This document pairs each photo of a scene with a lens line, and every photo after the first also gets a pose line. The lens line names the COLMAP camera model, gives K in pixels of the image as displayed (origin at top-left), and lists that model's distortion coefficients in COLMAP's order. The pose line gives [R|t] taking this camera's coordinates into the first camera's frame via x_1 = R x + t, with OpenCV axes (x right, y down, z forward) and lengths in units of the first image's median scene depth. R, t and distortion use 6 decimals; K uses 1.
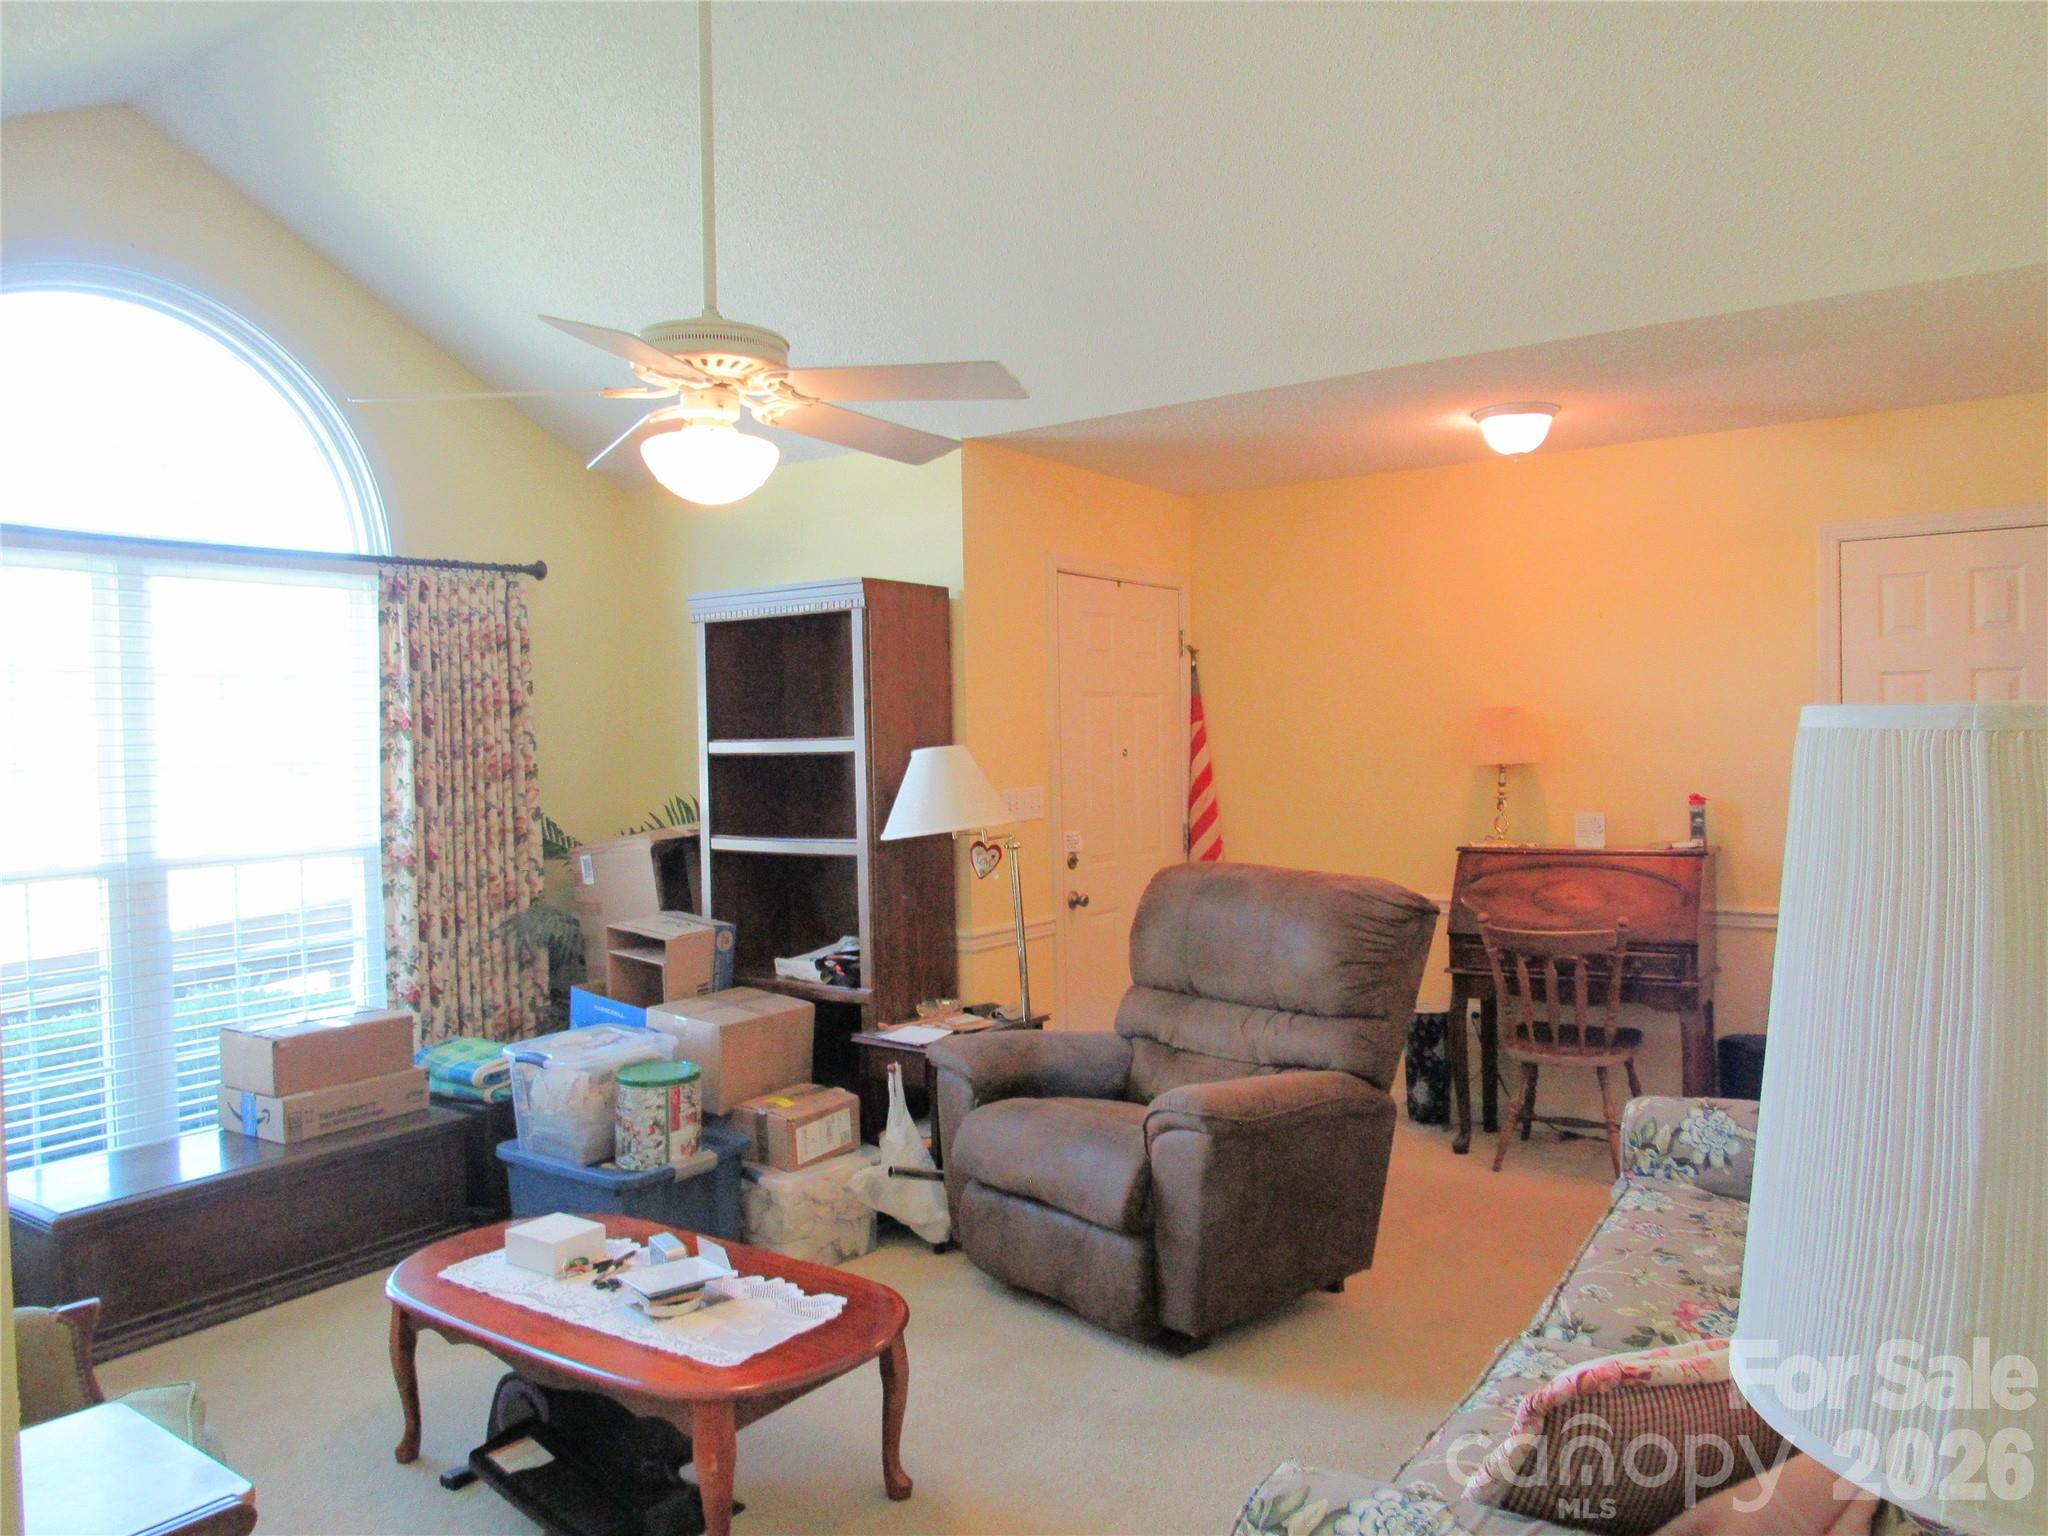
lens RADIAL K [[1449.3, 0, 1021.7], [0, 1449.3, 766.8], [0, 0, 1]] dist [-0.039780, 0.014174]
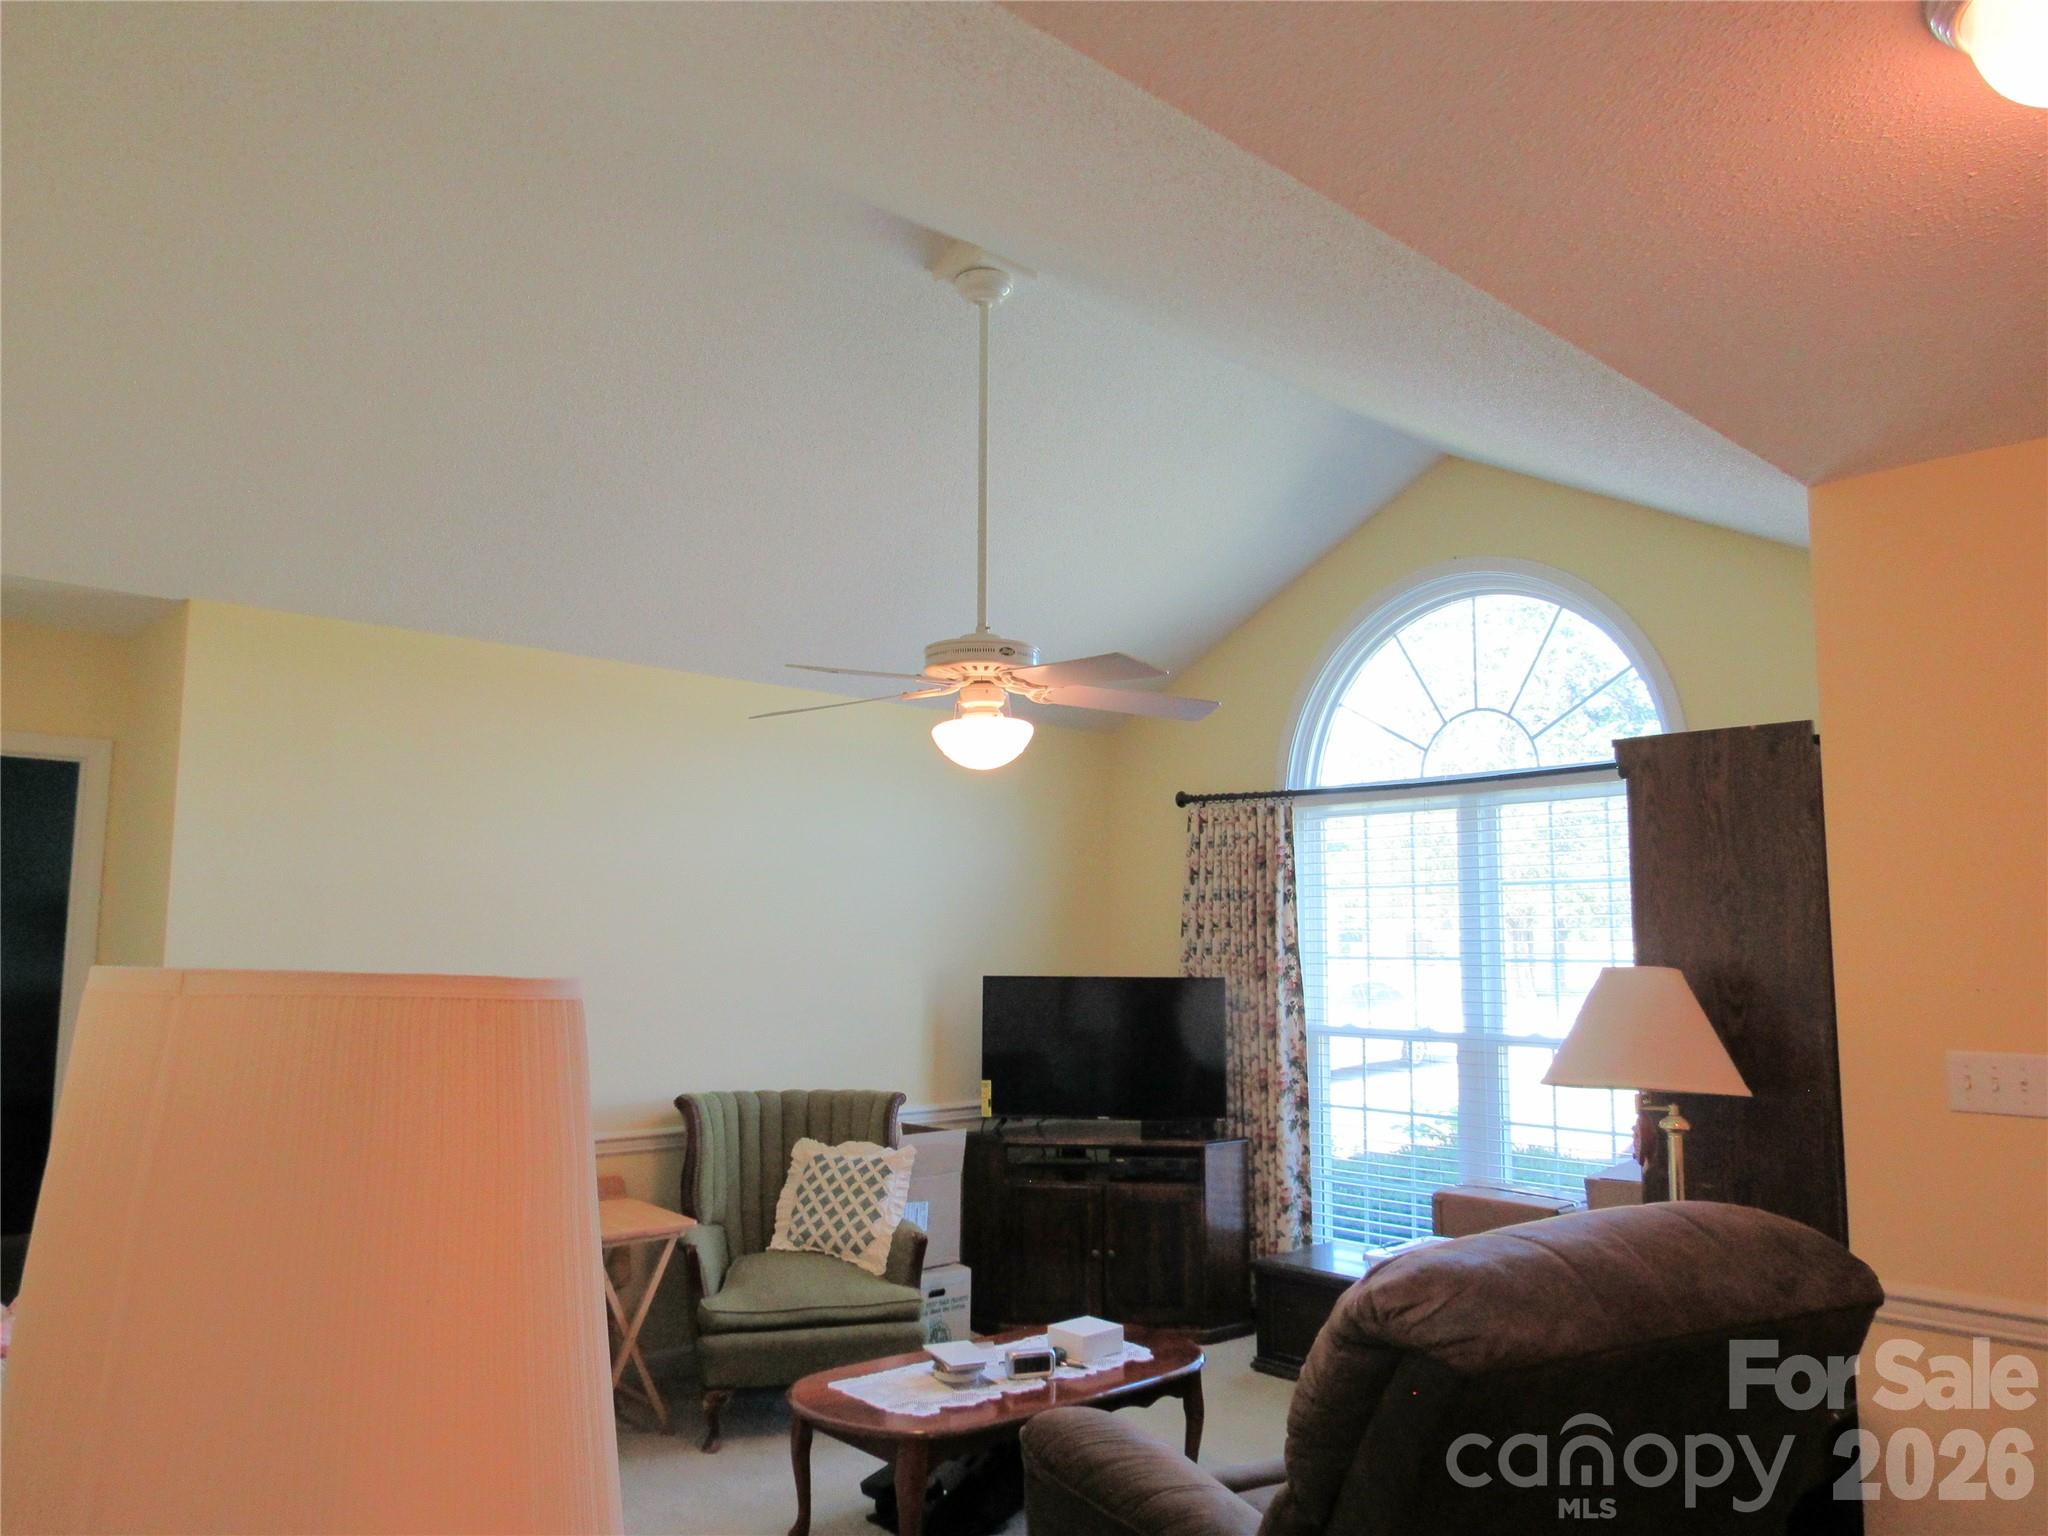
lens RADIAL K [[1455.8, 0, 1017.3], [0, 1455.8, 768.3], [0, 0, 1]] dist [-0.035768, 0.012845]
pose [[-0.227028, -0.094979, -0.969246, 1.067213], [-0.015612, 0.995460, -0.093891, -0.057875], [0.973763, -0.006184, -0.227480, 1.331351]]
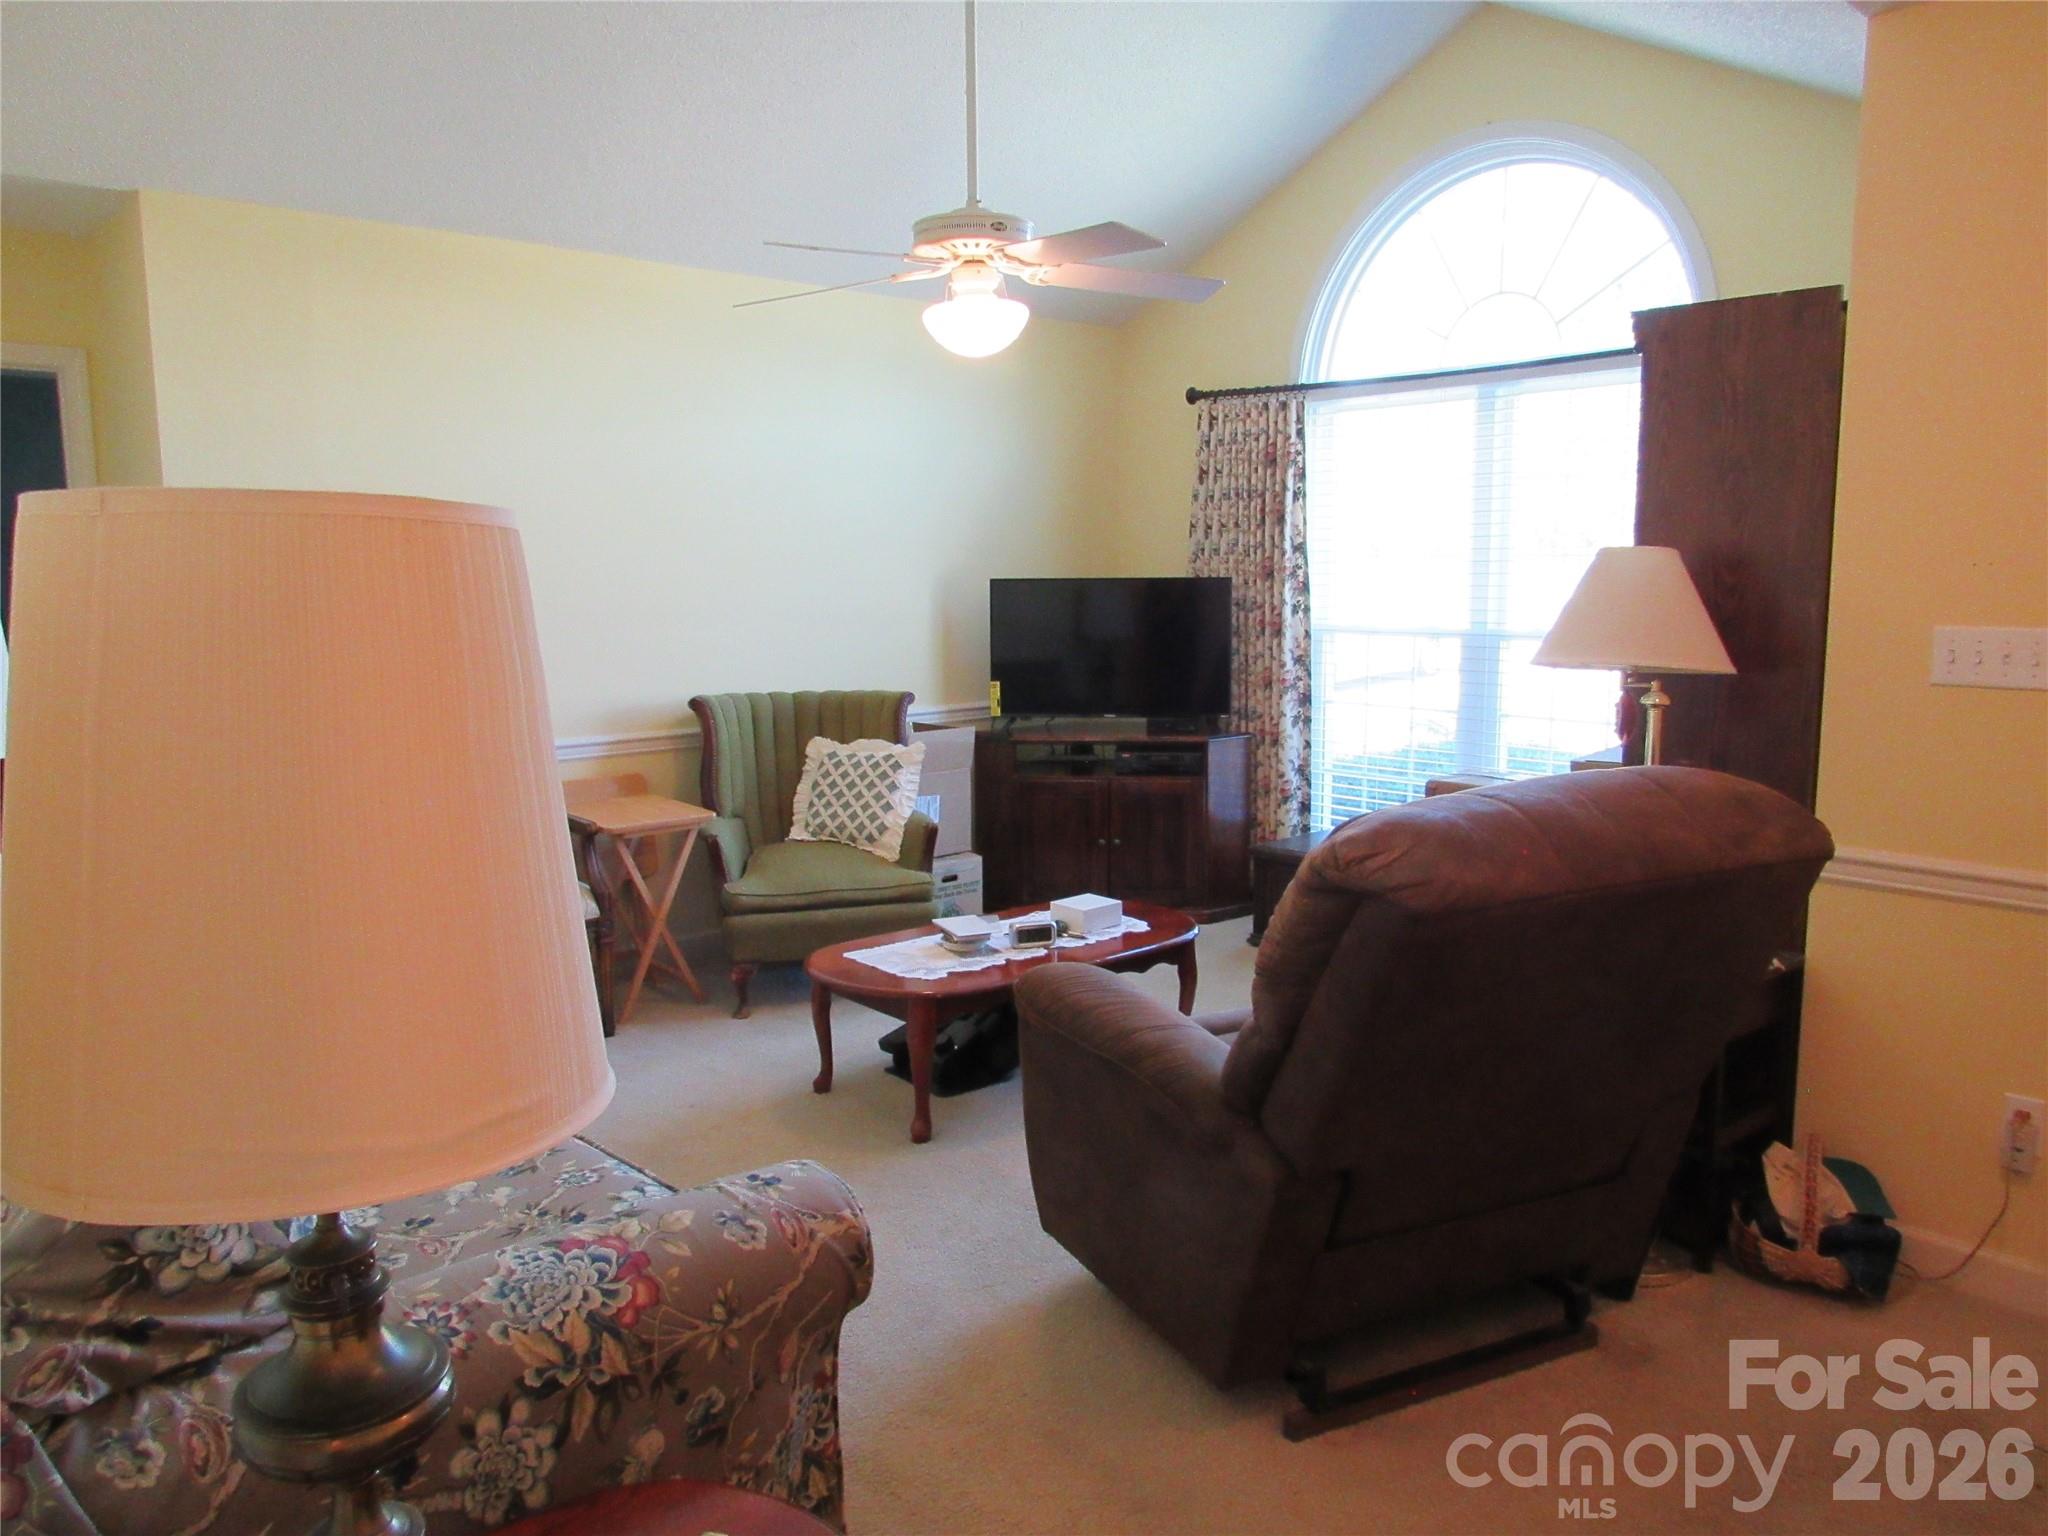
lens RADIAL K [[1455.8, 0, 1017.3], [0, 1455.8, 768.3], [0, 0, 1]] dist [-0.035768, 0.012845]
pose [[-0.241939, 0.159518, -0.957089, 1.062668], [-0.001523, 0.986330, 0.164776, -0.033426], [0.970290, 0.041323, -0.238389, 1.354048]]
